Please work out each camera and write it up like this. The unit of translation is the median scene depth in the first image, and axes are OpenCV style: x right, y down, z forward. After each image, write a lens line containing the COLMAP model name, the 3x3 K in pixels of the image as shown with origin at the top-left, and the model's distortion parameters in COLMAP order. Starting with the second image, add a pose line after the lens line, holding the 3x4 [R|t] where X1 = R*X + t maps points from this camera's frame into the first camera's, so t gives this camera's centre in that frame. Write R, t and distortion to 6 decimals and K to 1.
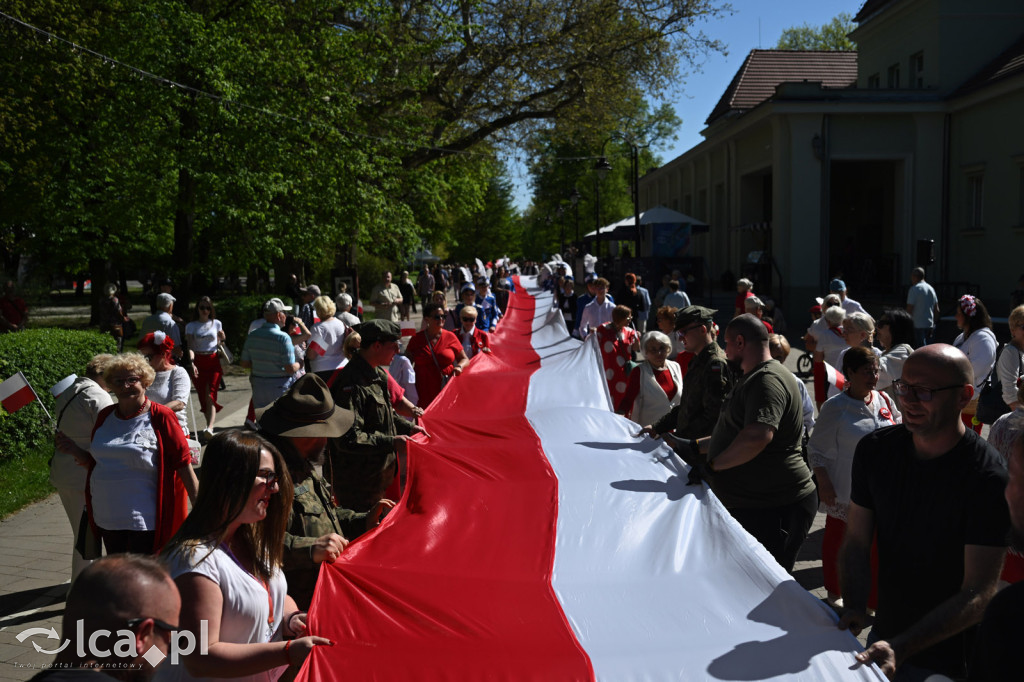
lens RADIAL K [[1068.8, 0, 546.8], [0, 1068.8, 348.5], [0, 0, 1]] dist [0.007568, 0.000000]
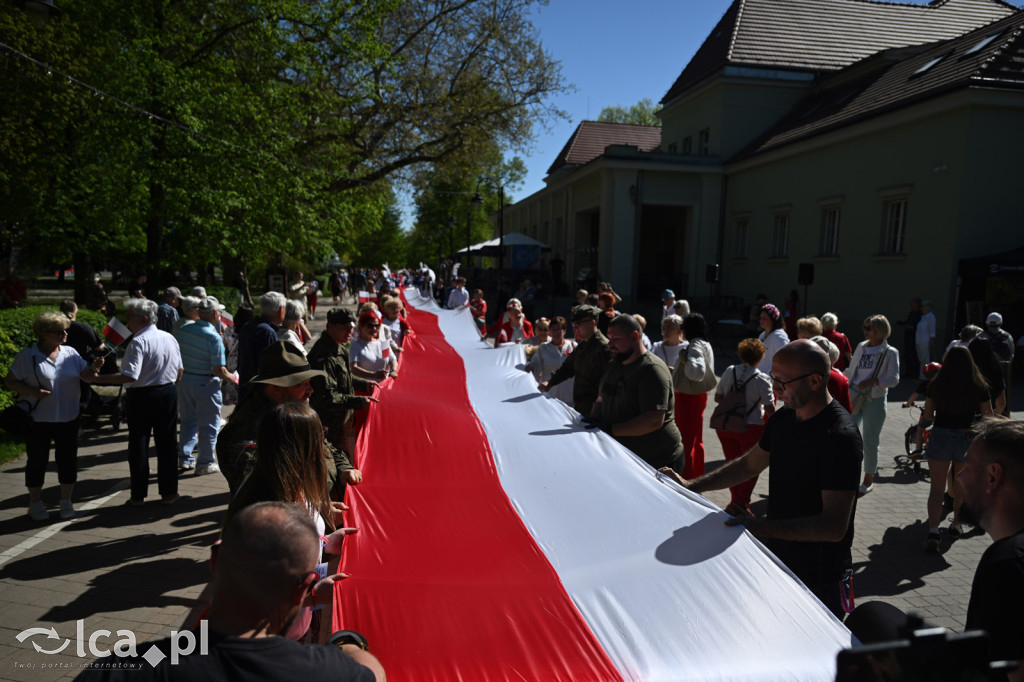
lens RADIAL K [[774.8, 0, 511.8], [0, 774.8, 380.9], [0, 0, 1]] dist [0.002310, 0.004567]
pose [[0.992773, 0.023864, 0.117612, -0.013639], [-0.030690, 0.997927, 0.056574, 0.000517], [-0.116018, -0.059775, 0.991447, 0.011383]]
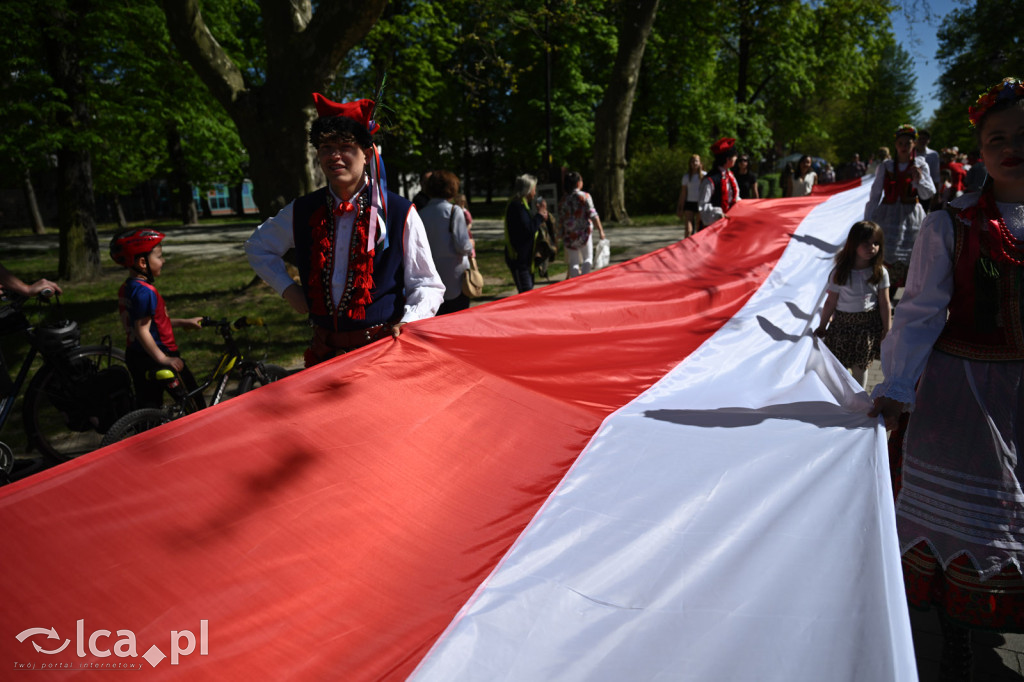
lens RADIAL K [[683.1, 0, 514.9], [0, 683.1, 344.2], [0, 0, 1]] dist [0.003759, -0.000916]
pose [[0.855599, 0.093995, -0.509034, -0.018099], [-0.010159, 0.986235, 0.165037, -0.060166], [0.517540, -0.136034, 0.844776, 0.962745]]
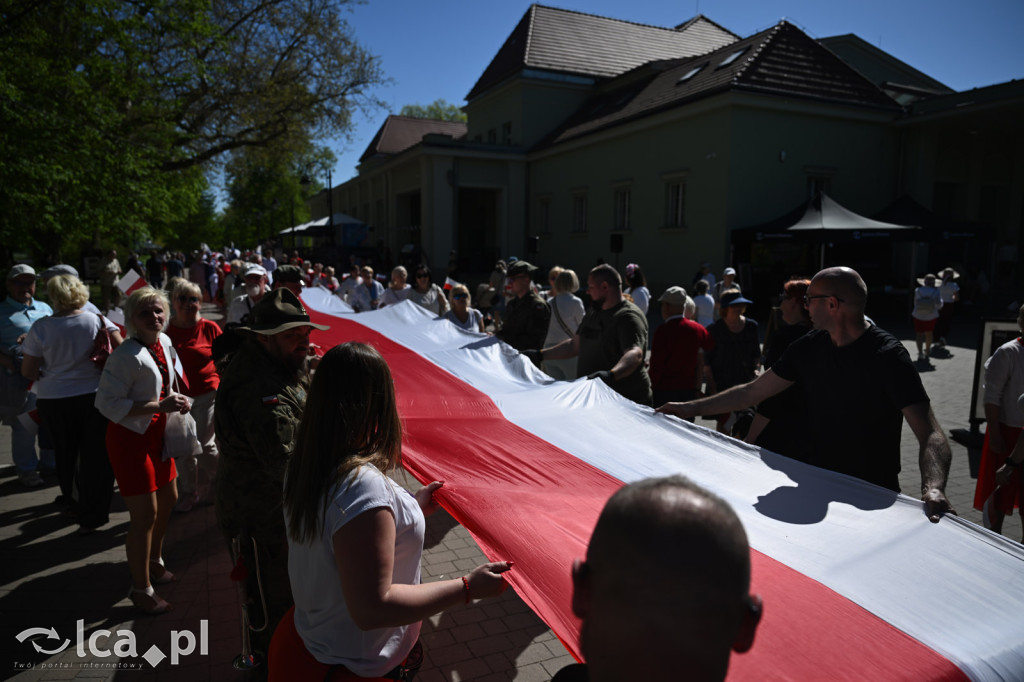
lens RADIAL K [[683.1, 0, 502.9], [0, 683.1, 333.6], [0, 0, 1]] dist [0.003759, -0.000916]
pose [[0.930874, -0.020868, 0.364744, -0.039780], [0.009237, 0.999392, 0.033606, 0.004438], [-0.365224, -0.027914, 0.930501, 0.042812]]
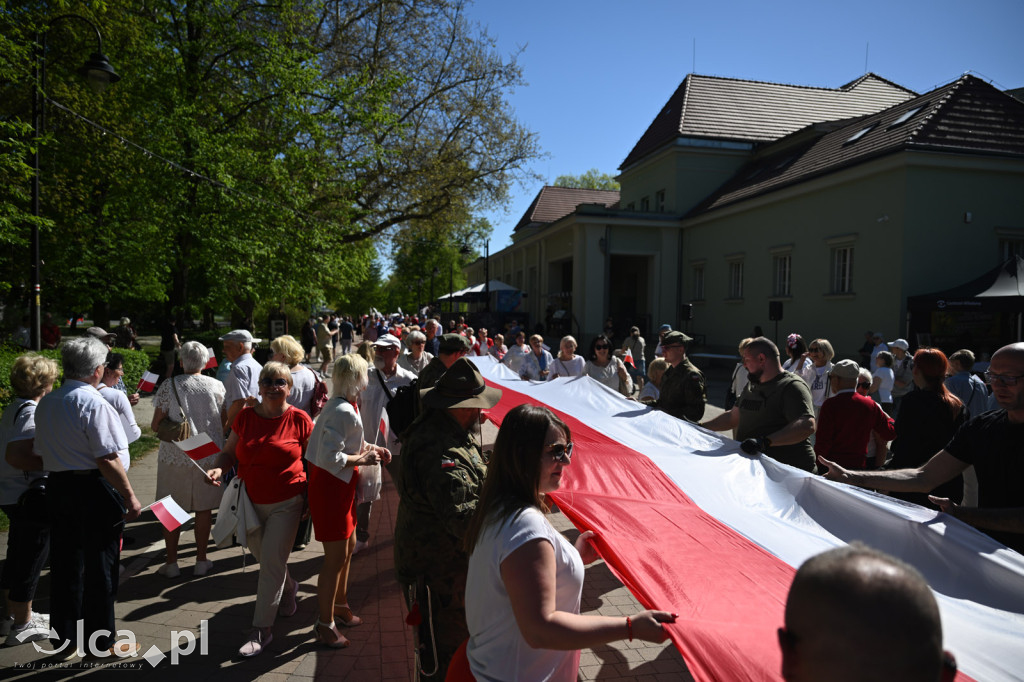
lens RADIAL K [[683.1, 0, 504.9], [0, 683.1, 344.7], [0, 0, 1]] dist [0.003759, -0.000916]
pose [[0.986894, 0.022988, 0.159723, -0.043869], [-0.016145, 0.998901, -0.044010, 0.004120], [-0.160559, 0.040854, 0.986180, 0.035507]]
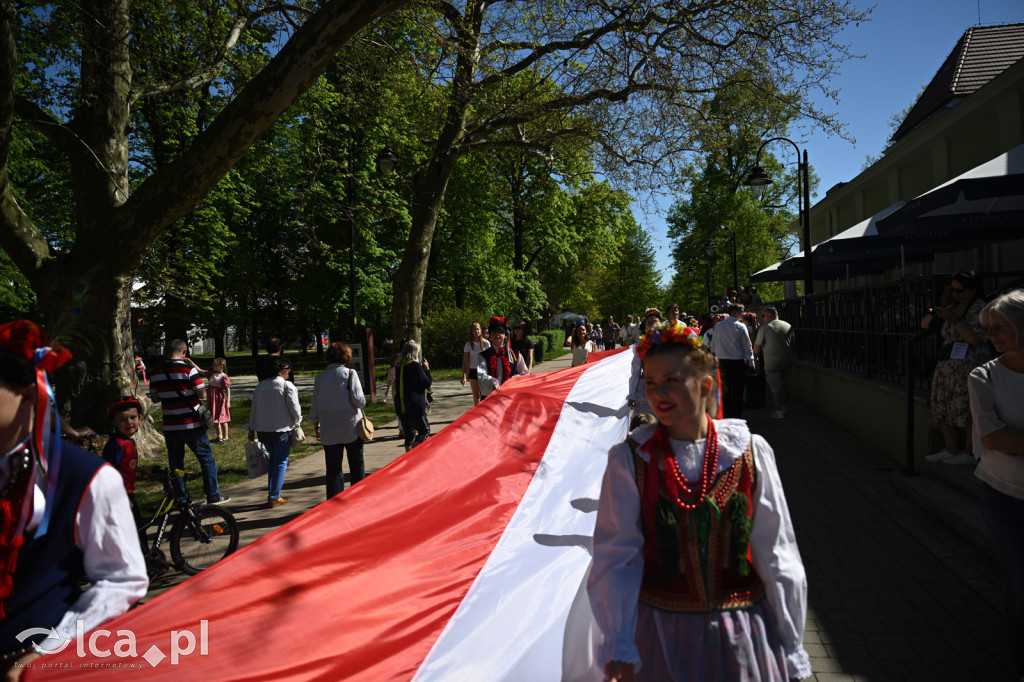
lens RADIAL K [[683.1, 0, 512.5], [0, 683.1, 337.2], [0, 0, 1]] dist [0.003759, -0.000916]
pose [[0.969977, -0.021701, -0.242228, -0.015911], [0.006674, 0.998011, -0.062684, -0.064468], [0.243107, 0.059185, 0.968192, 0.933724]]
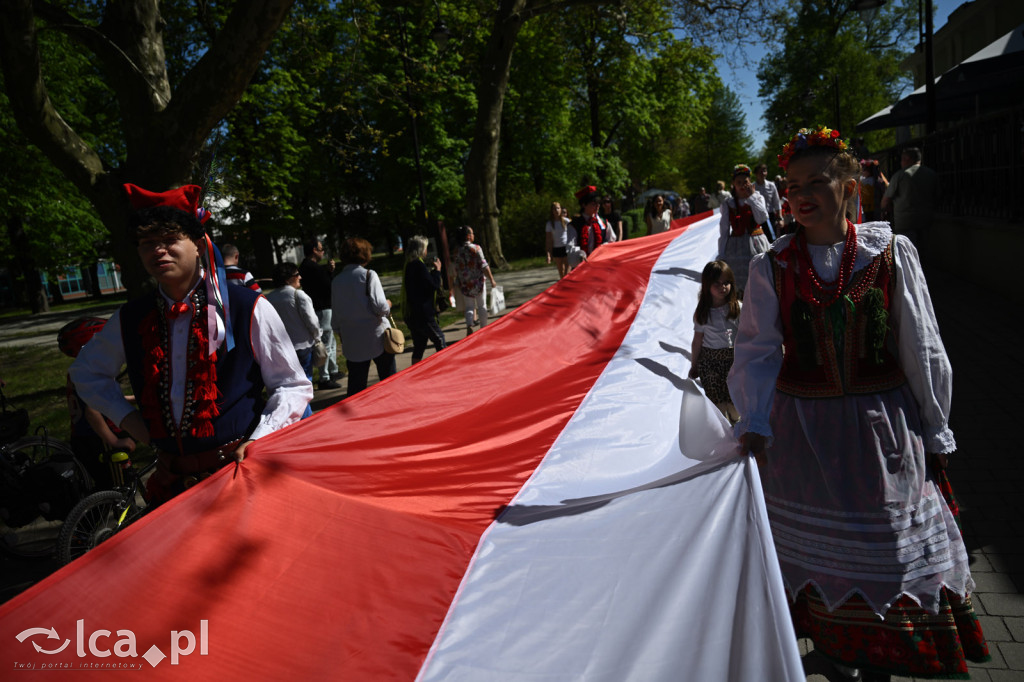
lens RADIAL K [[683.1, 0, 516.1], [0, 683.1, 336.4], [0, 0, 1]] dist [0.003759, -0.000916]
pose [[0.929420, -0.045909, -0.366157, -0.017062], [0.085196, 0.992121, 0.091861, -0.062055], [0.359054, -0.116573, 0.926008, 0.956048]]
